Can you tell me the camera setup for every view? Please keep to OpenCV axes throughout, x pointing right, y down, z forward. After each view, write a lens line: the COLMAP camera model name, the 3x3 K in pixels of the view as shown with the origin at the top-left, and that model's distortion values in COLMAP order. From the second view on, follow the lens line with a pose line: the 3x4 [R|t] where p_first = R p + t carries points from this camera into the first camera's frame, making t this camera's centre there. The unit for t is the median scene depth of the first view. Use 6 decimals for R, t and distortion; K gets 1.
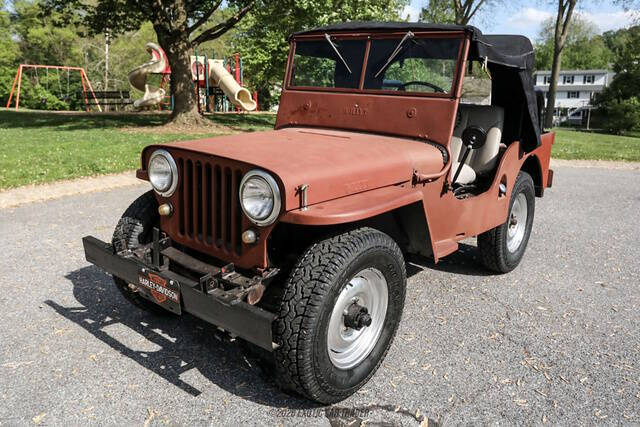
lens RADIAL K [[516.3, 0, 312.5], [0, 516.3, 195.2], [0, 0, 1]] dist [-0.012163, 0.004552]
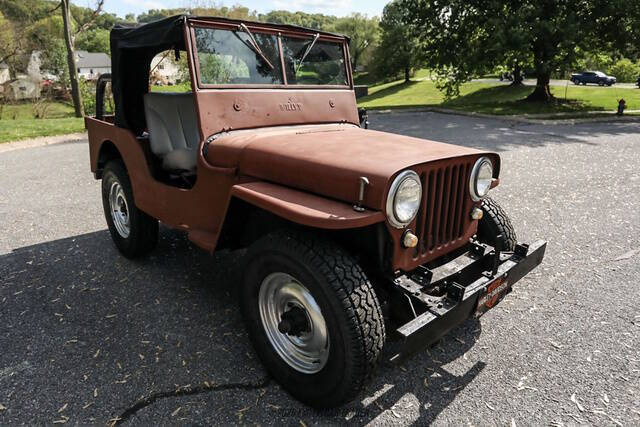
lens RADIAL K [[433.4, 0, 305.1], [0, 433.4, 191.0], [0, 0, 1]] dist [-0.038902, -0.001696]
pose [[0.127569, -0.272336, 0.953708, -0.905564], [0.200566, 0.948782, 0.244101, -0.239460], [-0.971339, 0.160142, 0.175657, 0.977597]]
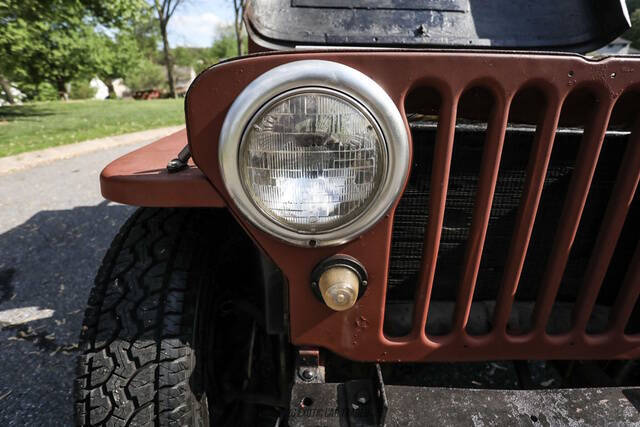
lens RADIAL K [[351.5, 0, 316.5], [0, 351.5, 212.9], [0, 0, 1]] dist [-0.053521, 0.002094]
pose [[0.773588, -0.262240, 0.576881, -0.377248], [0.159508, 0.961624, 0.223240, -0.054323], [-0.613285, -0.080678, 0.785731, 0.815436]]
